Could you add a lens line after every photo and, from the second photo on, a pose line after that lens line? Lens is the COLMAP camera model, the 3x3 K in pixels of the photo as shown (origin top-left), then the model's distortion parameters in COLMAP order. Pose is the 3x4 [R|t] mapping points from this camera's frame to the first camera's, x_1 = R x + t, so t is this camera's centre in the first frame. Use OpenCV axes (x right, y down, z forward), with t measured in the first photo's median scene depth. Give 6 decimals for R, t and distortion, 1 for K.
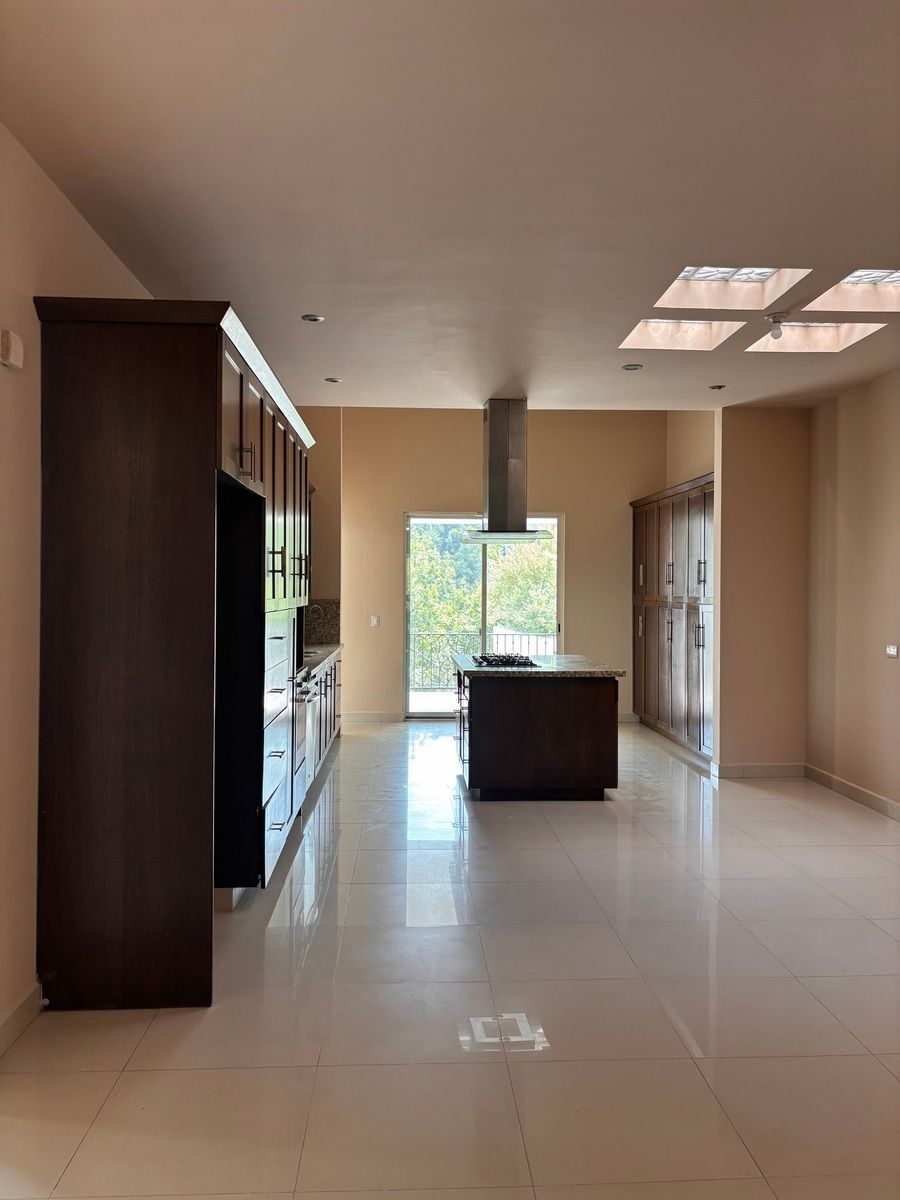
lens RADIAL K [[912.2, 0, 450.2], [0, 912.2, 596.9], [0, 0, 1]] dist [0.038170, -0.045522]
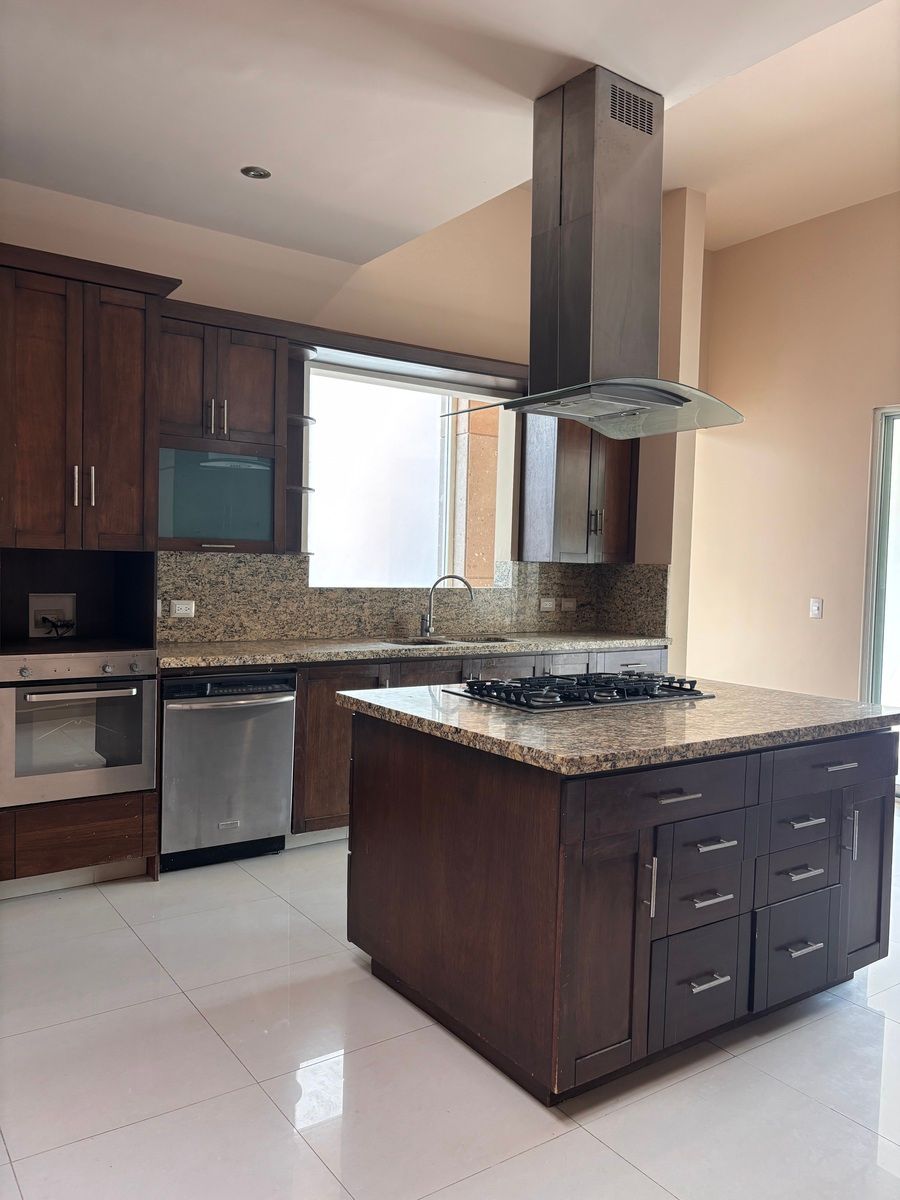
lens RADIAL K [[912.2, 0, 449.1], [0, 912.2, 602.2], [0, 0, 1]] dist [0.038170, -0.045522]
pose [[0.526953, 0.044059, -0.848751, 0.314153], [-0.029538, 0.999001, 0.033519, 0.011545], [0.849381, 0.007407, 0.527729, 0.562195]]
